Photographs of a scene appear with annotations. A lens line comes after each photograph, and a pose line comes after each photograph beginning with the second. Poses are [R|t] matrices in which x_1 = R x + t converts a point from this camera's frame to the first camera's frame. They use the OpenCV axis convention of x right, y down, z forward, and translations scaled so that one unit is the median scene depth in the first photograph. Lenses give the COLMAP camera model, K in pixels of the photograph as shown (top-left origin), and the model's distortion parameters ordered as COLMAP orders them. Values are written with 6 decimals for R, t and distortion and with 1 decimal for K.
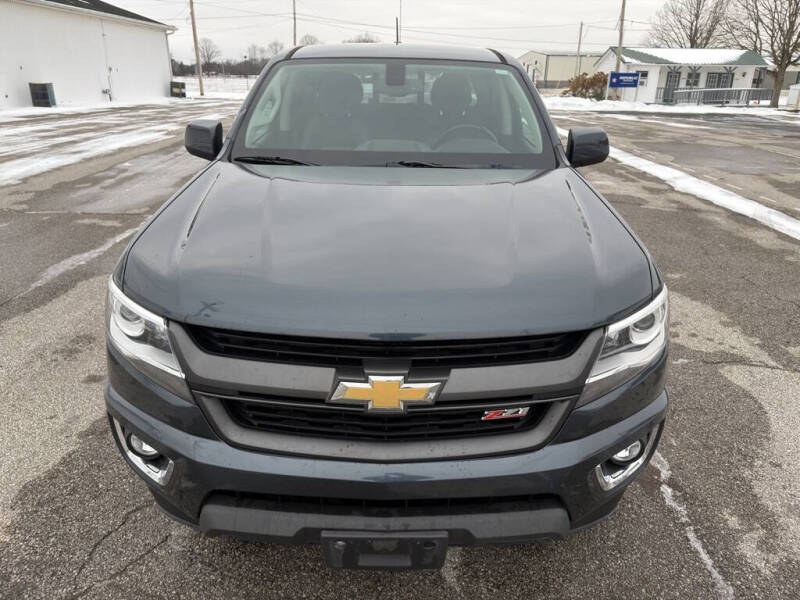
lens RADIAL K [[582.0, 0, 397.7], [0, 582.0, 298.2], [0, 0, 1]] dist [0.029465, -0.030995]
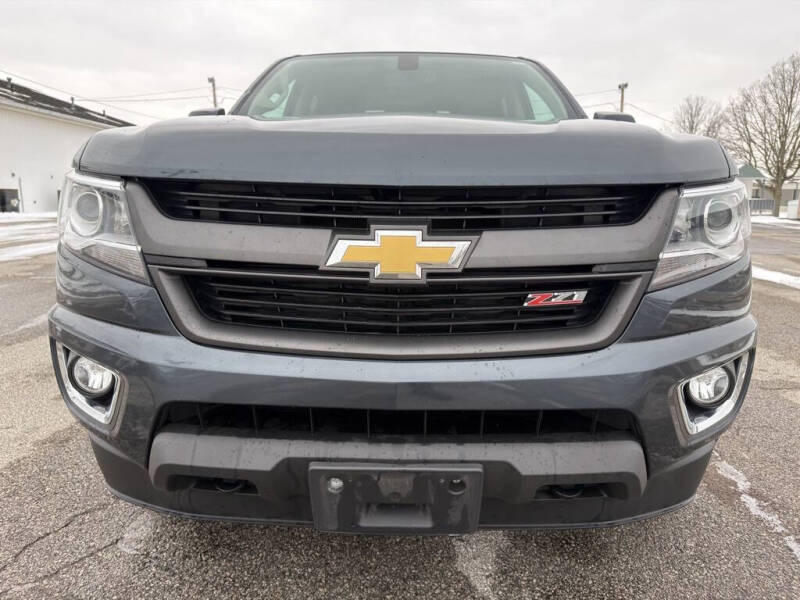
lens RADIAL K [[582.0, 0, 397.7], [0, 582.0, 298.2], [0, 0, 1]] dist [0.029465, -0.030995]
pose [[0.999830, -0.000145, -0.018452, -0.005200], [-0.003417, 0.981223, -0.192848, 0.257037], [0.018133, 0.192878, 0.981055, 0.187218]]
